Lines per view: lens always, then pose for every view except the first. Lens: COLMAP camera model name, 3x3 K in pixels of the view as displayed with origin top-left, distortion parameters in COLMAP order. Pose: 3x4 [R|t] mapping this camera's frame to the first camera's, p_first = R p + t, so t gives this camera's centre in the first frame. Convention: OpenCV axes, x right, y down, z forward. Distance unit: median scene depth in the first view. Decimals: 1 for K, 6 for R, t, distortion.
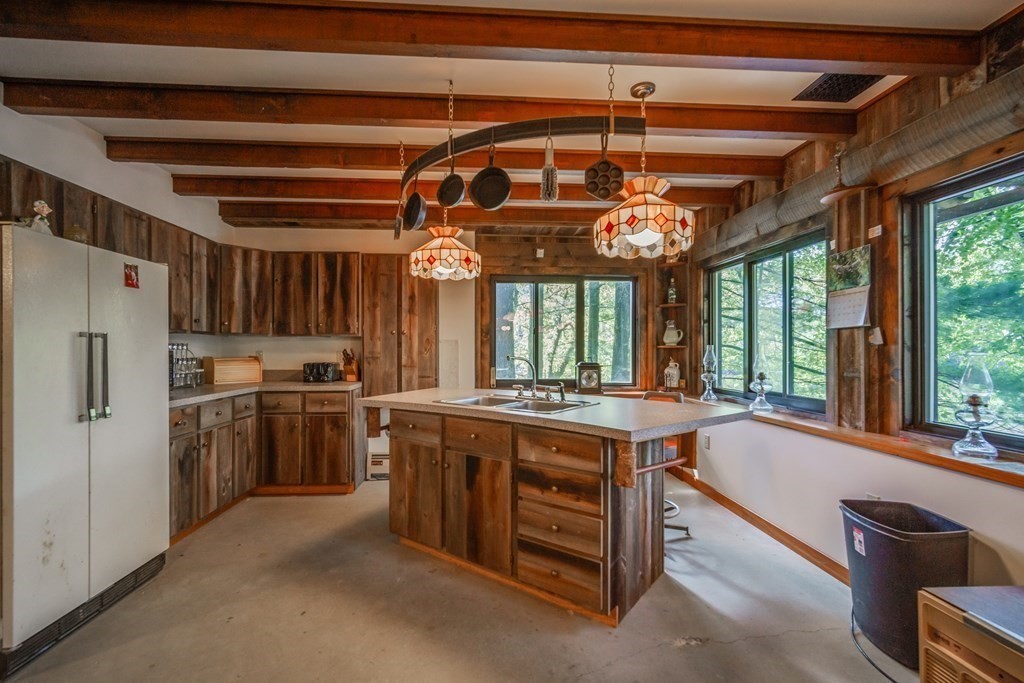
lens RADIAL K [[451.9, 0, 507.3], [0, 451.9, 341.7], [0, 0, 1]] dist [-0.001449, 0.000087]
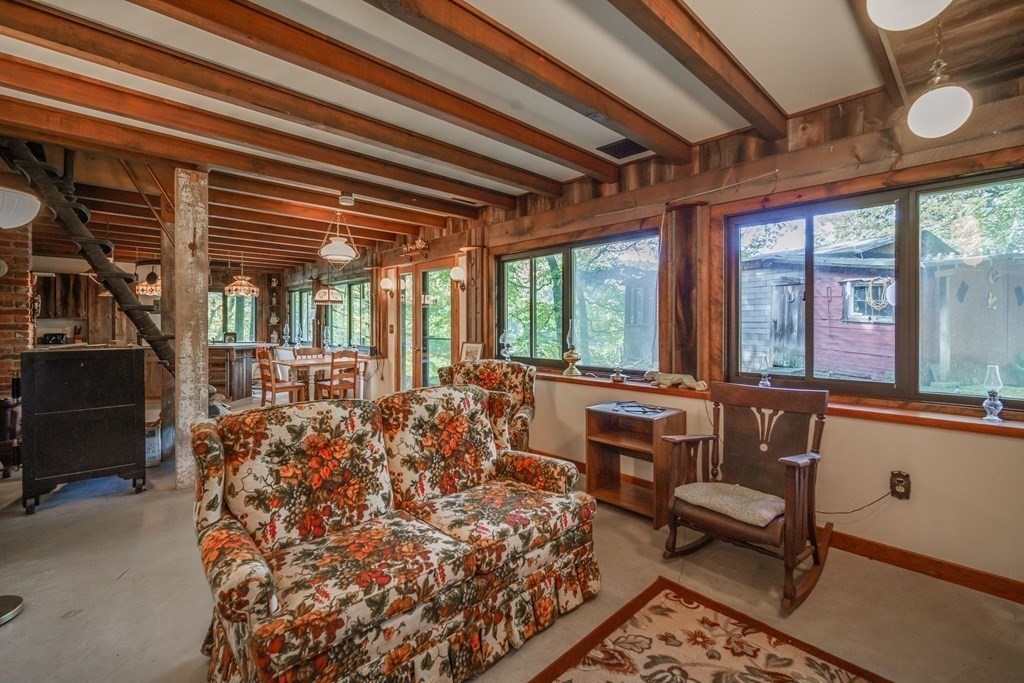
lens RADIAL K [[451.9, 0, 514.6], [0, 451.9, 331.9], [0, 0, 1]] dist [-0.001449, 0.000087]
pose [[0.768310, -0.010514, 0.639991, -0.157606], [-0.008515, 0.999609, 0.026644, -0.023708], [-0.640021, -0.025921, 0.767920, -1.566957]]
